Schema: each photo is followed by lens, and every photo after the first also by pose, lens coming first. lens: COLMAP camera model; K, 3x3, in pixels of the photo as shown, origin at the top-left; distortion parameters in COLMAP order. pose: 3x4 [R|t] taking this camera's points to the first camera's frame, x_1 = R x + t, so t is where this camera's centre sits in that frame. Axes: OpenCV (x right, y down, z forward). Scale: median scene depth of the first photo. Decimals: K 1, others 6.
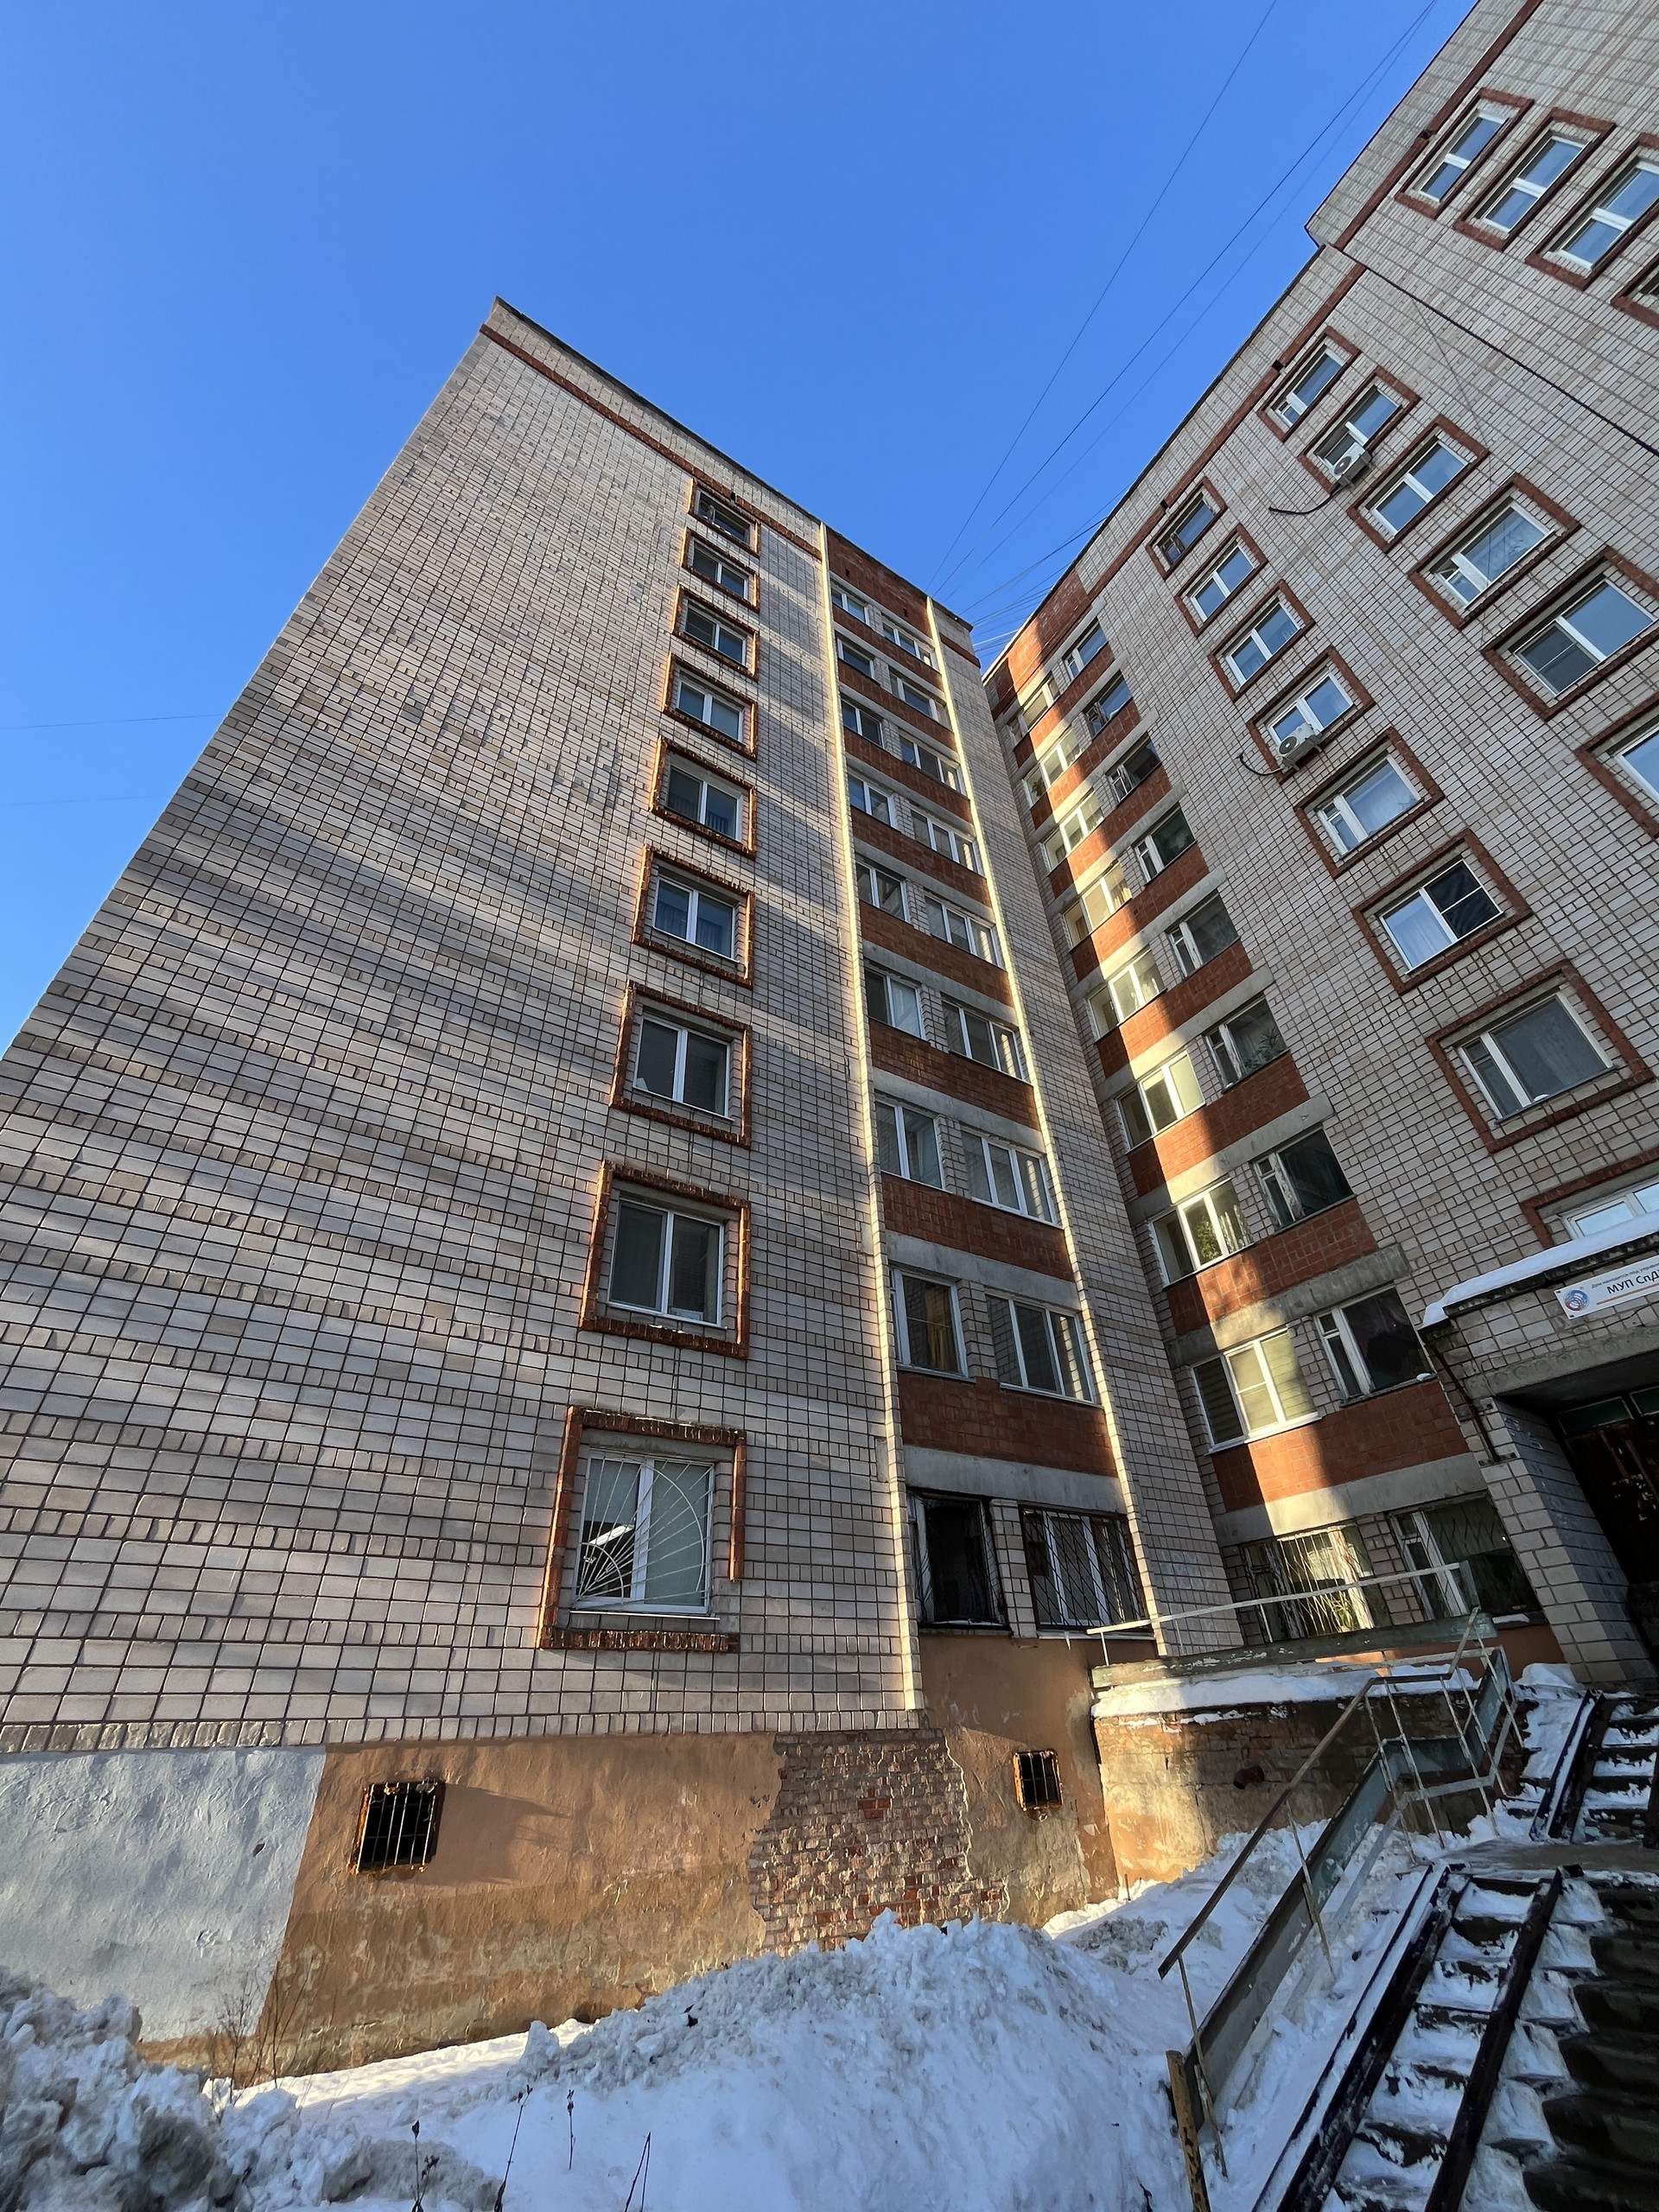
lens RADIAL K [[890.8, 0, 830.0], [0, 890.8, 1105.1], [0, 0, 1]] dist [-0.007547, 0.000675]
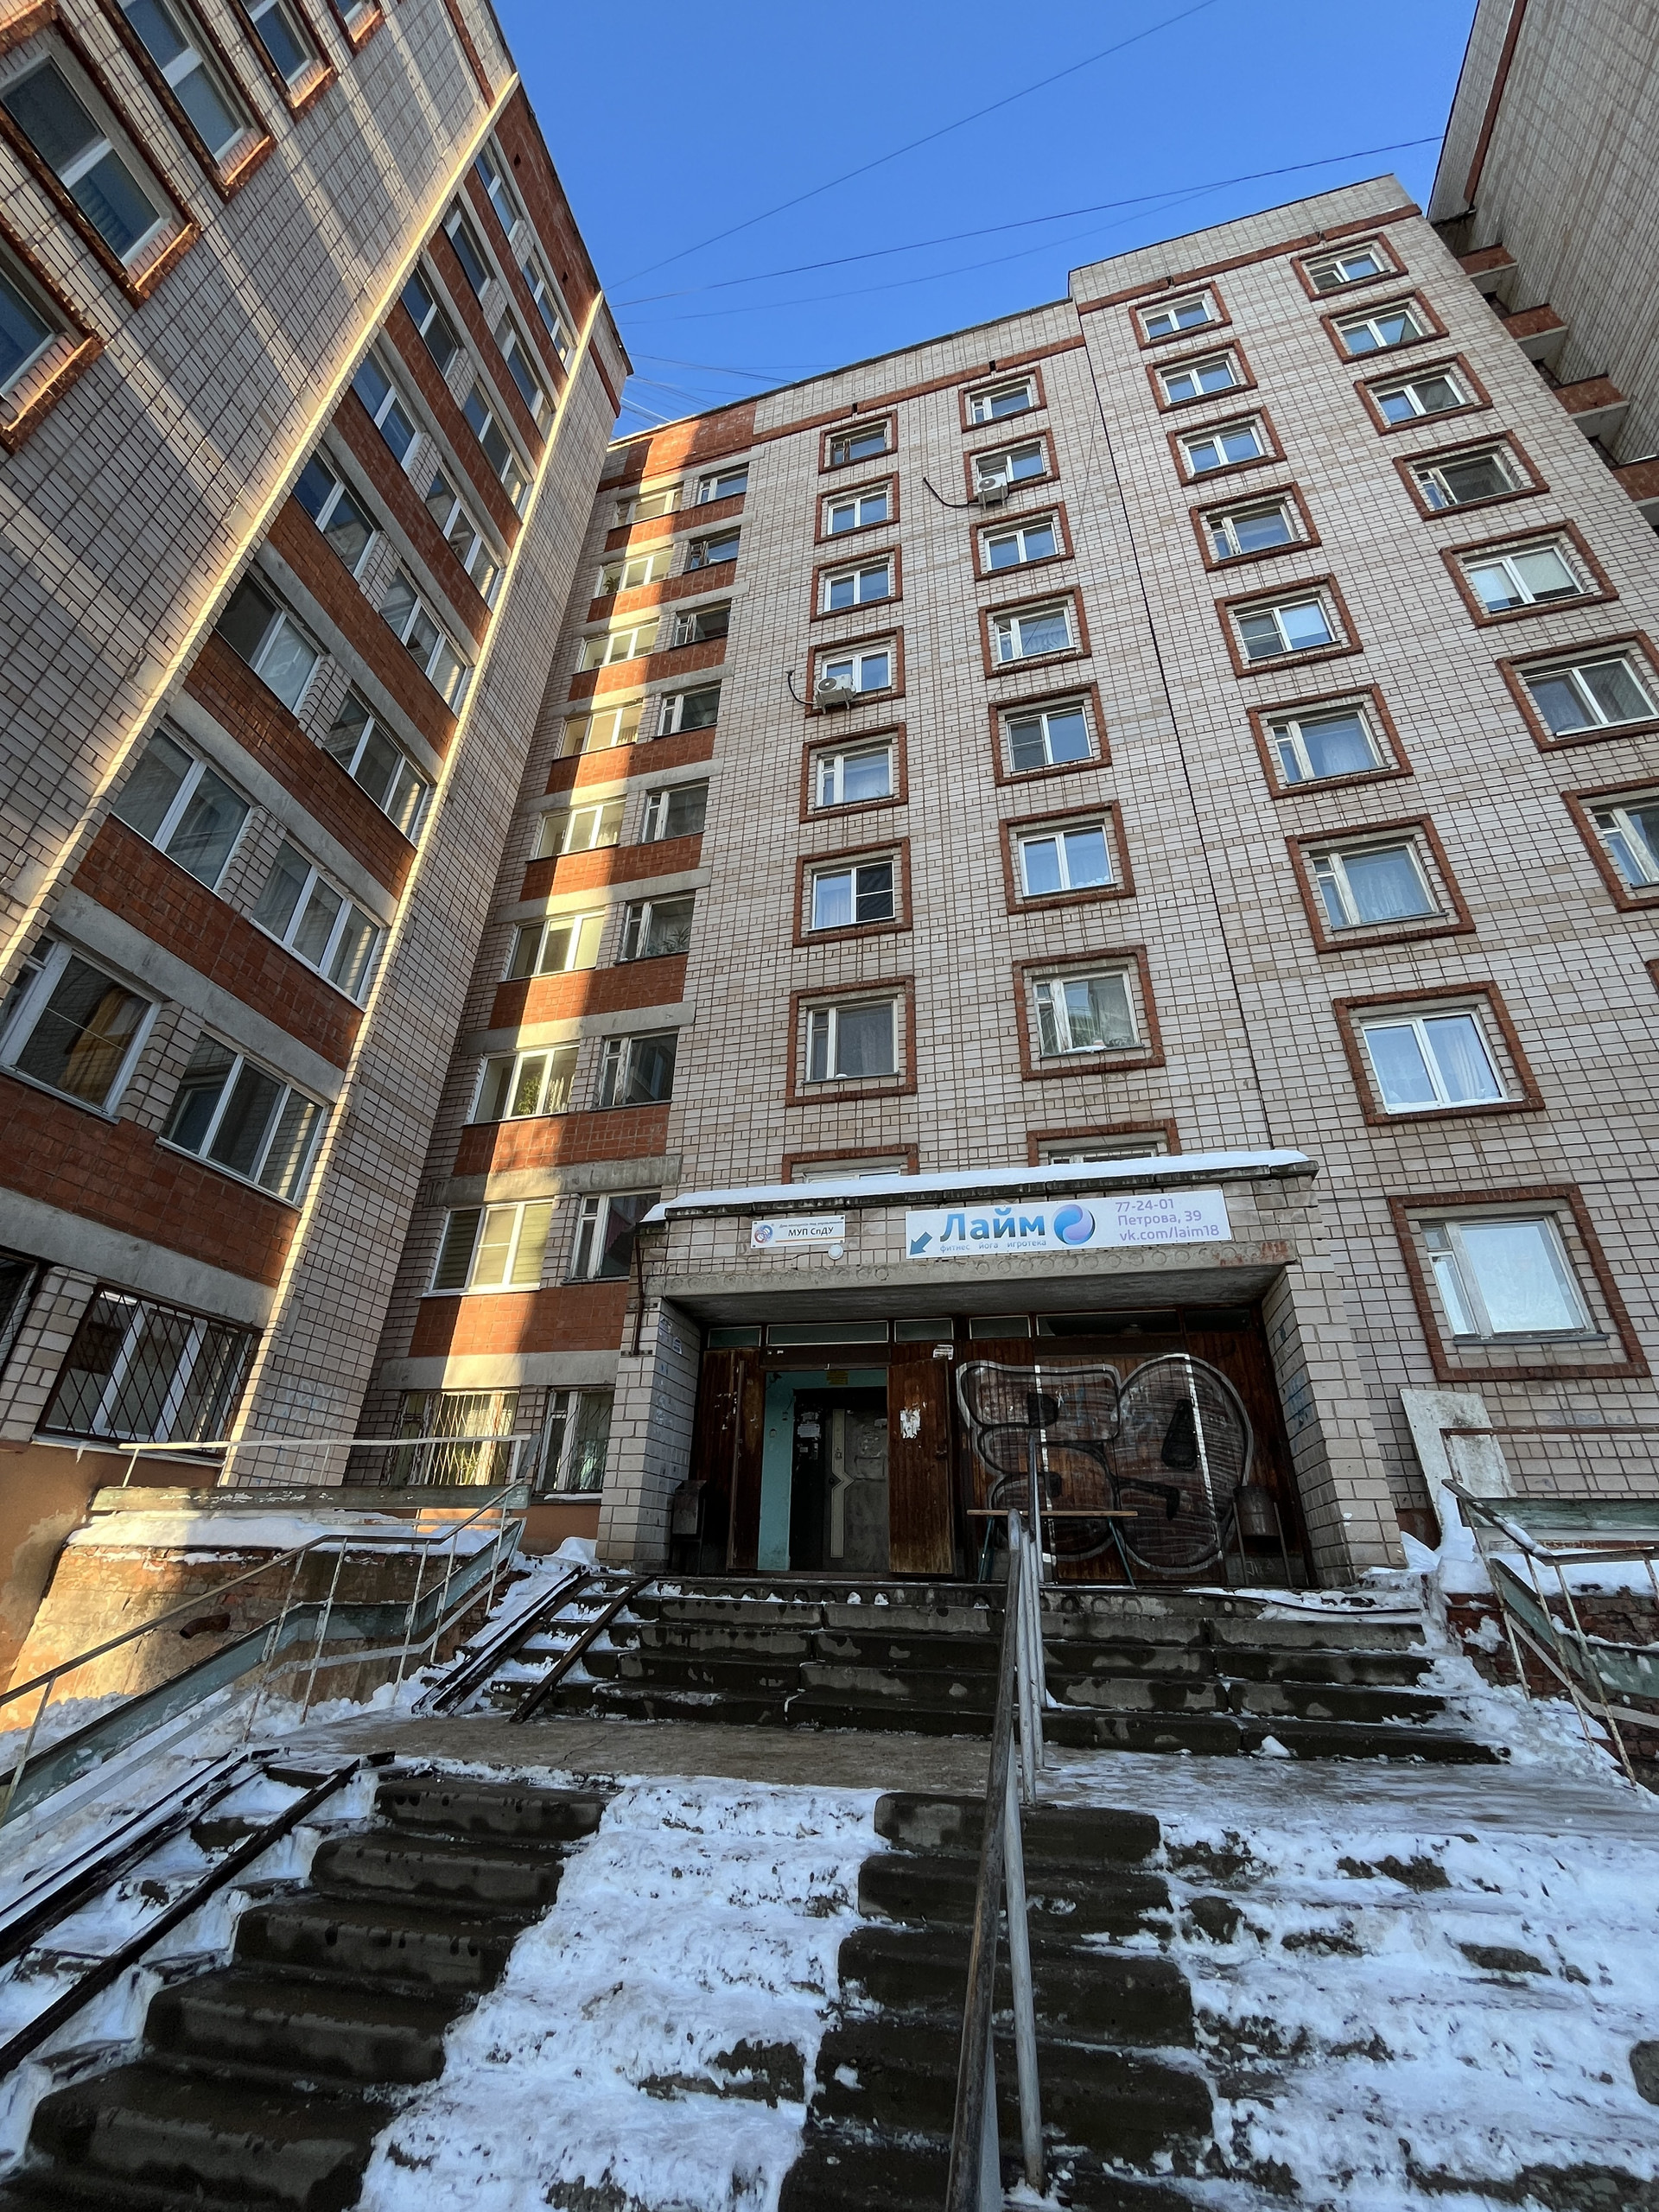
lens RADIAL K [[890.8, 0, 827.2], [0, 890.8, 1105.9], [0, 0, 1]] dist [-0.007547, 0.000675]
pose [[0.738881, 0.363580, 0.567331, 0.150266], [-0.438408, 0.898762, -0.005007, 0.034281], [-0.511716, -0.245023, 0.823475, 0.073053]]
